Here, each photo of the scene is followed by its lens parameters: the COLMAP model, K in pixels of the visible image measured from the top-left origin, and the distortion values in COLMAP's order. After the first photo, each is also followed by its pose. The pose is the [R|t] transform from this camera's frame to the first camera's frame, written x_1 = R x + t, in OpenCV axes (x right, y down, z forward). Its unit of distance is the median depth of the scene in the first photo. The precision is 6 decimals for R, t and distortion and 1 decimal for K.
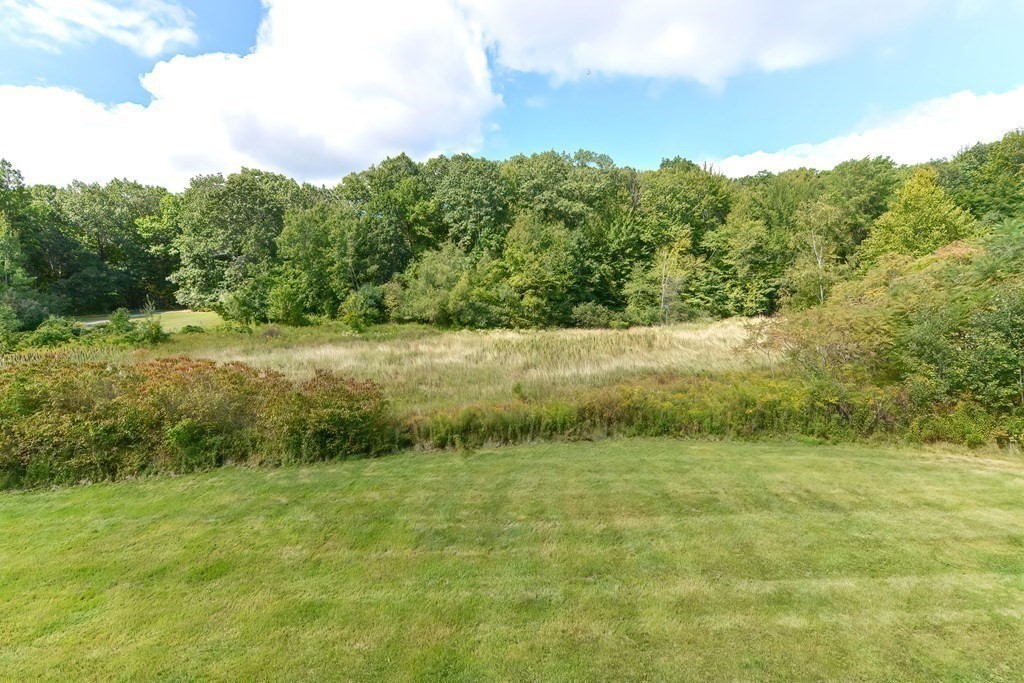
lens RADIAL K [[485.8, 0, 510.6], [0, 485.8, 343.5], [0, 0, 1]] dist [0.022168, -0.011164]
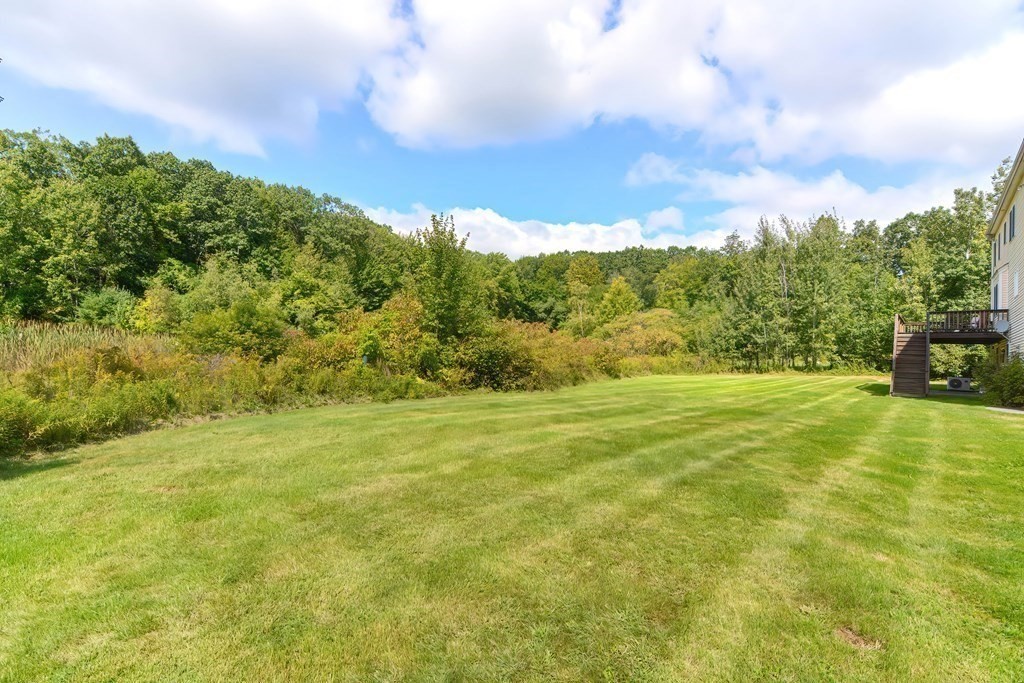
lens RADIAL K [[490.9, 0, 512.0], [0, 490.9, 341.5], [0, 0, 1]] dist [0.020661, -0.010763]
pose [[0.641638, 0.058874, 0.764745, -0.446613], [0.023004, 0.995124, -0.095911, 0.054106], [-0.766663, 0.079133, 0.637155, -0.005160]]
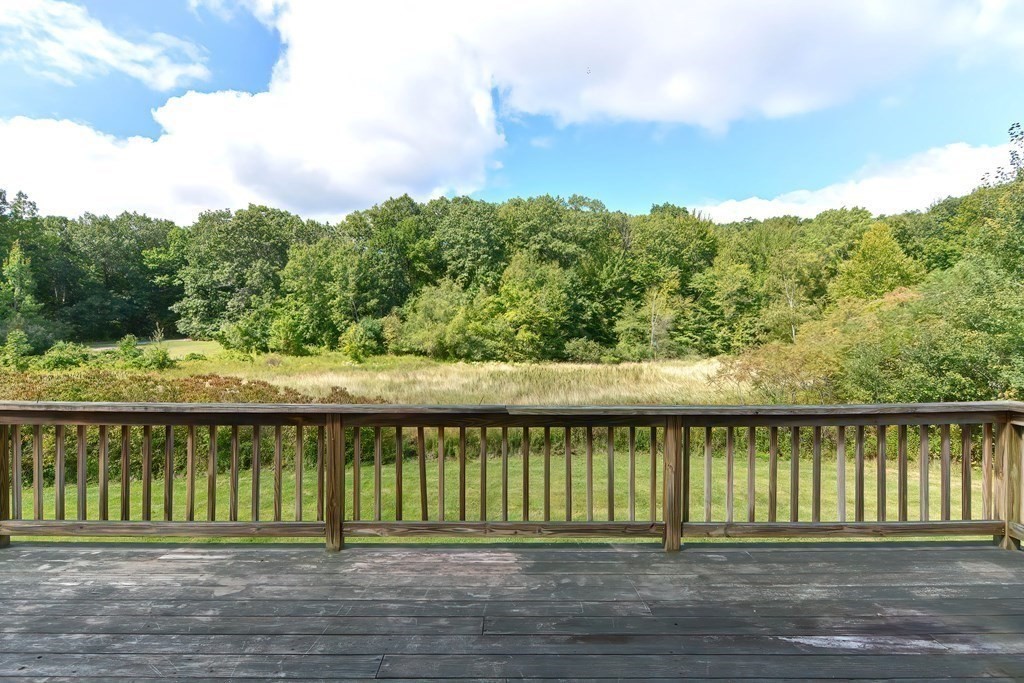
lens RADIAL K [[490.9, 0, 512.0], [0, 490.9, 341.5], [0, 0, 1]] dist [0.020661, -0.010763]
pose [[0.999737, 0.018510, 0.013548, -0.000176], [-0.017362, 0.996609, -0.080426, 0.008012], [-0.014991, 0.080170, 0.996668, -0.037076]]
